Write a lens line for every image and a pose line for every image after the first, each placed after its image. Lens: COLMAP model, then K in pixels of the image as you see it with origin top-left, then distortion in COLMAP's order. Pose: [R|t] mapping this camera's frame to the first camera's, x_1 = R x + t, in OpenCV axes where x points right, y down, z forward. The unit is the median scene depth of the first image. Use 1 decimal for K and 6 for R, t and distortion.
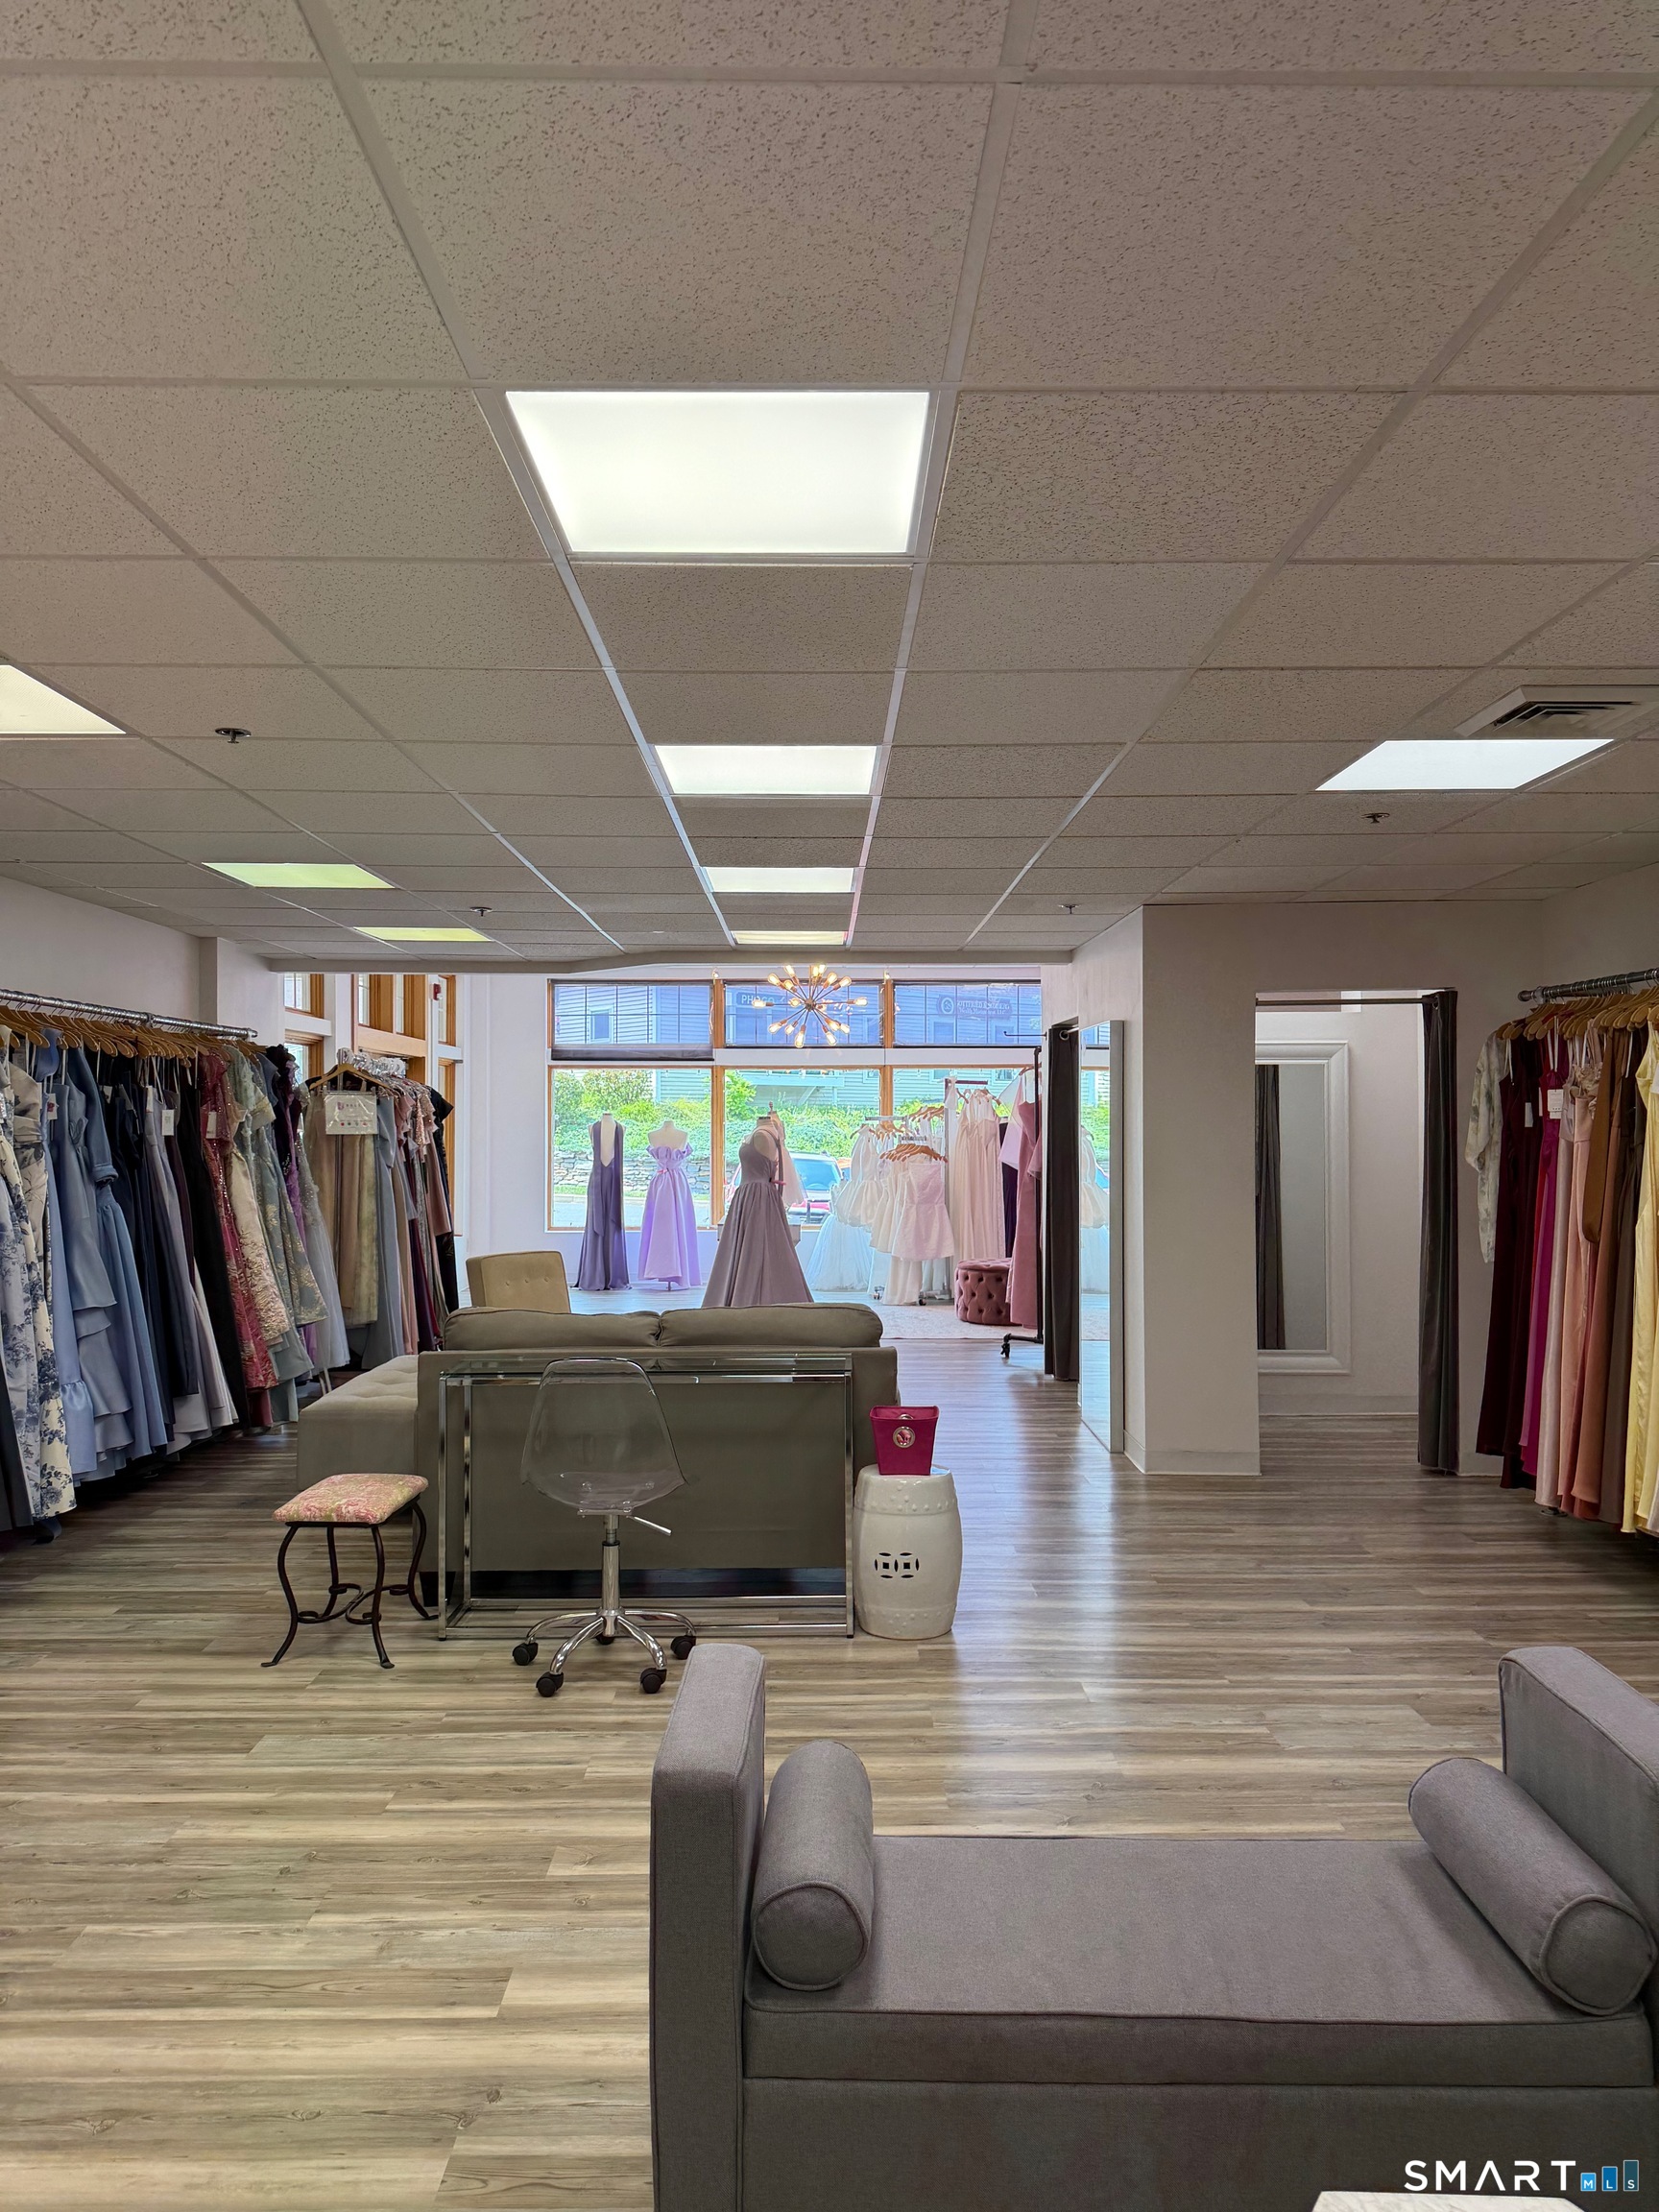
lens RADIAL K [[1578.7, 0, 827.4], [0, 1578.7, 1113.0], [0, 0, 1]] dist [0.153458, -0.210692]
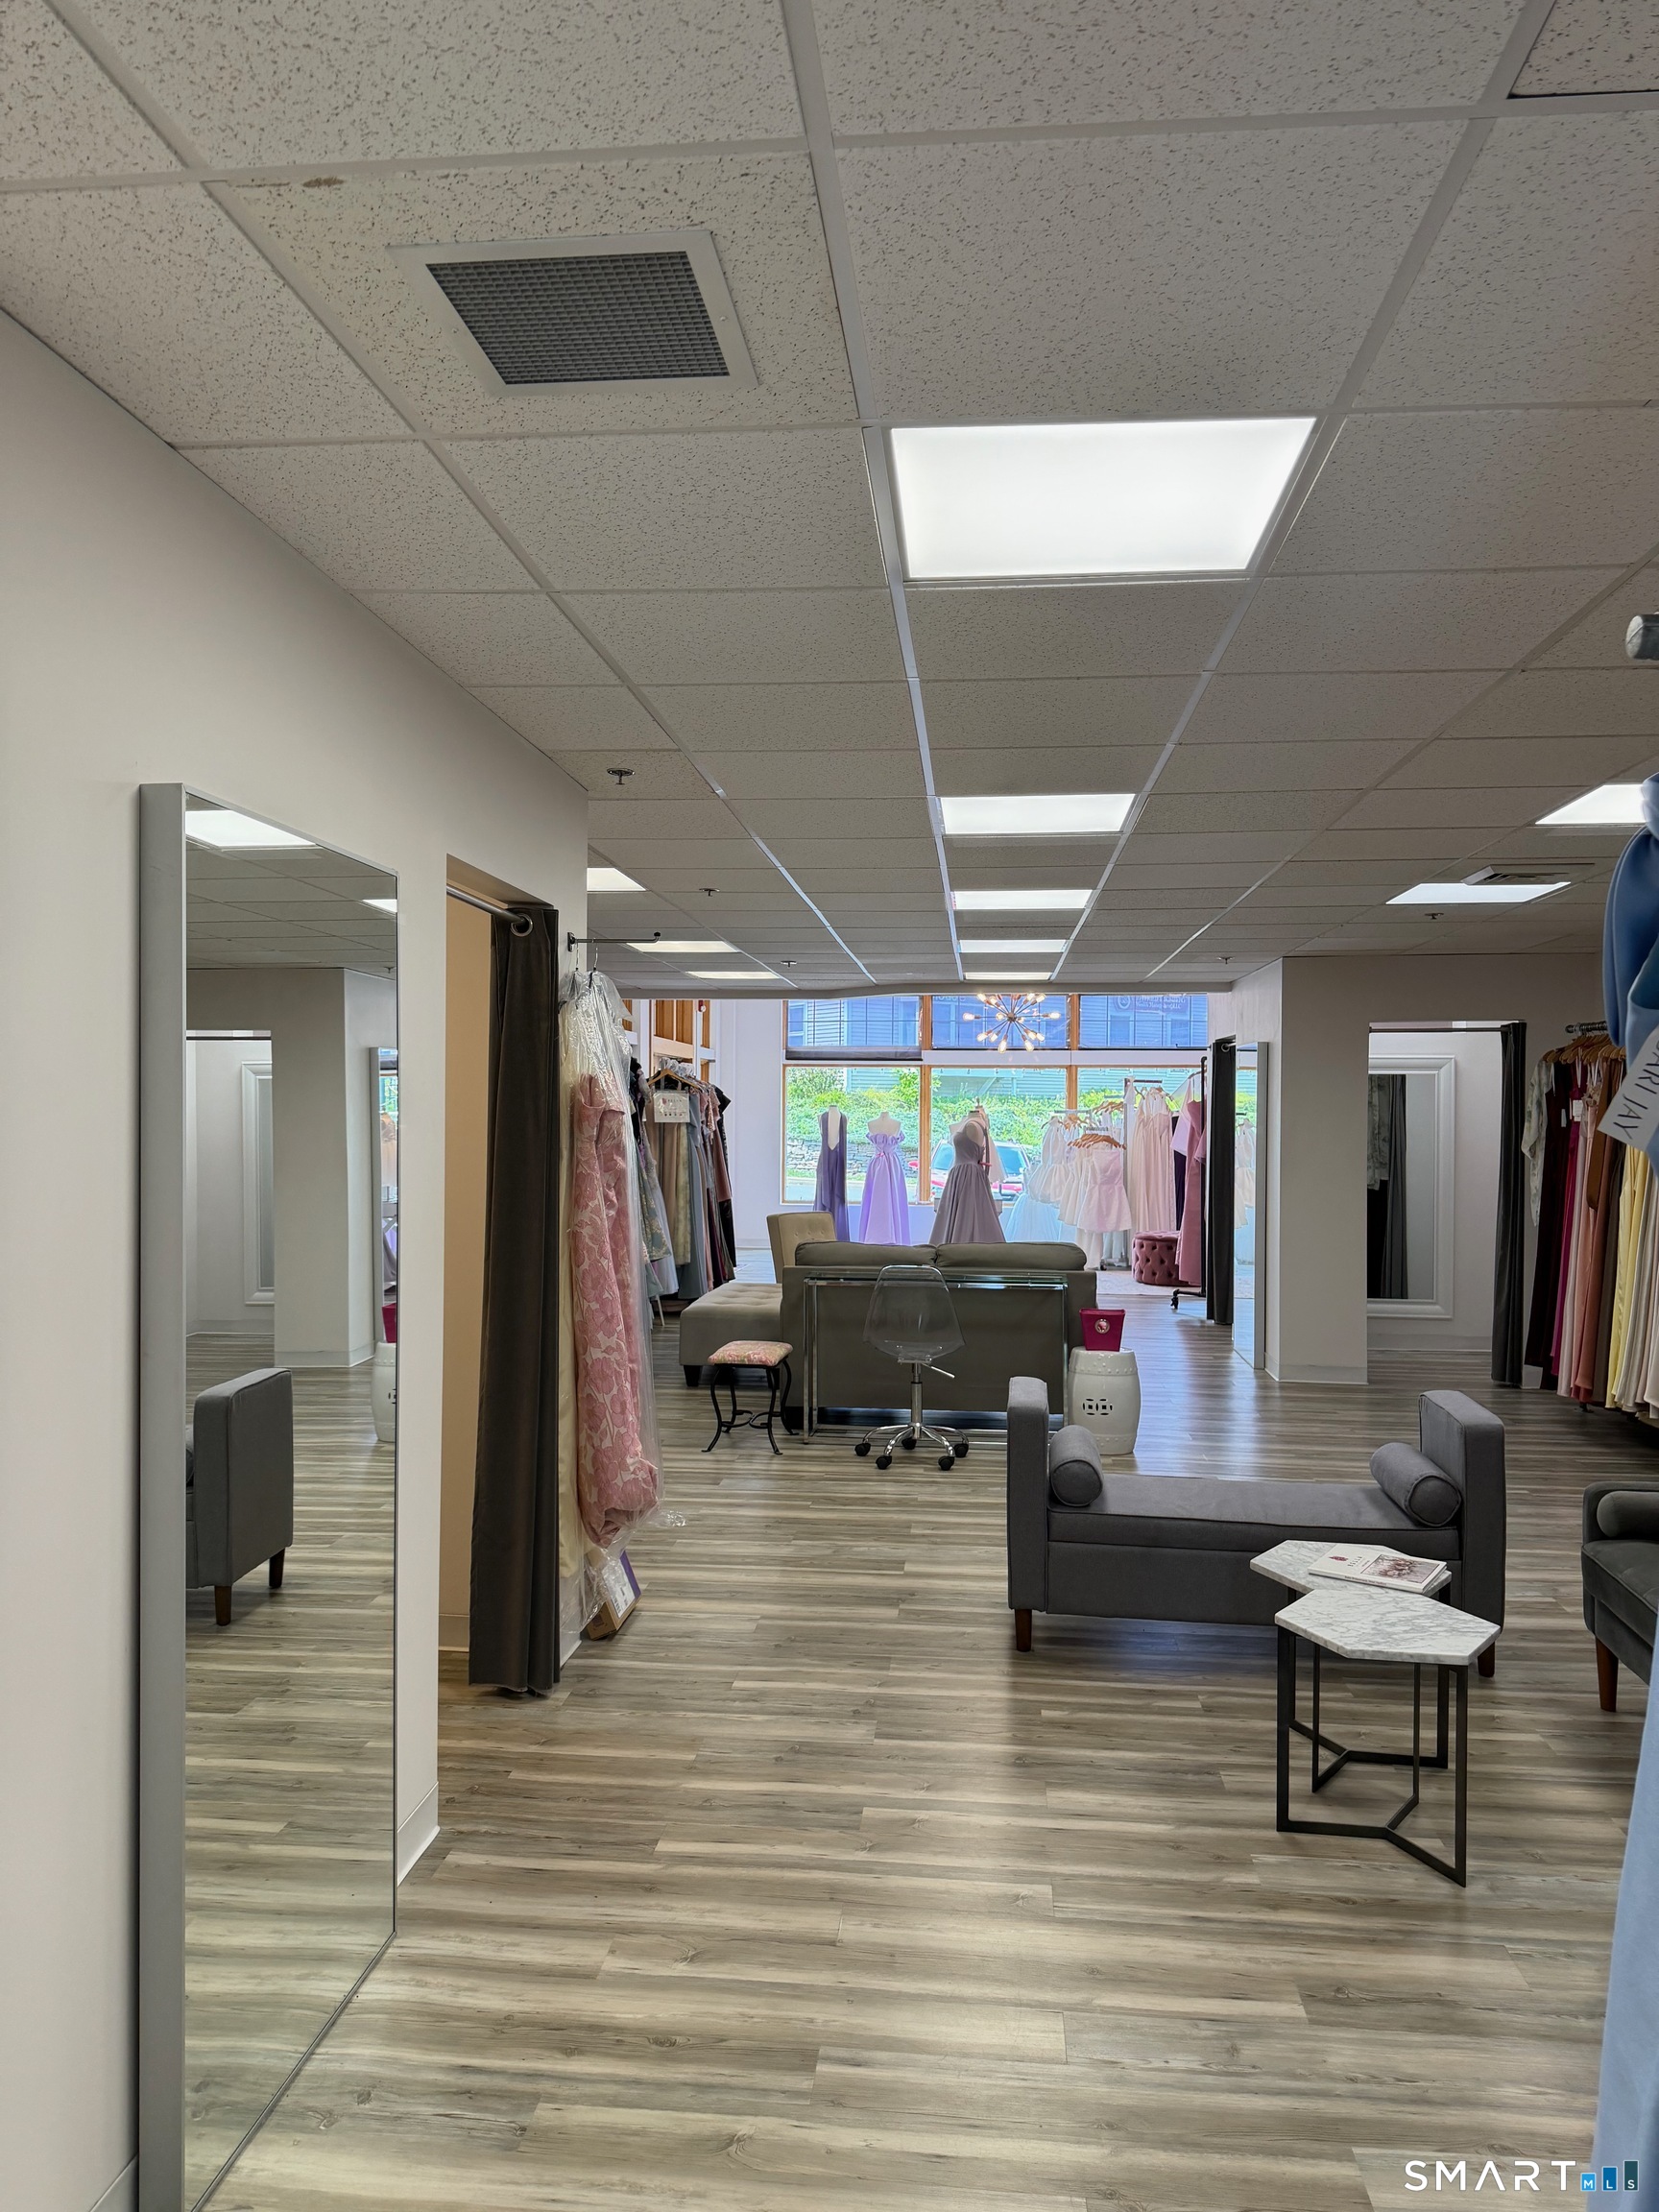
lens RADIAL K [[1578.7, 0, 827.4], [0, 1578.7, 1113.0], [0, 0, 1]] dist [0.153458, -0.210692]
pose [[0.994263, 0.008123, -0.106658, -0.028893], [-0.007211, 0.999934, 0.008933, -0.007275], [0.106723, -0.008112, 0.994256, -0.296074]]
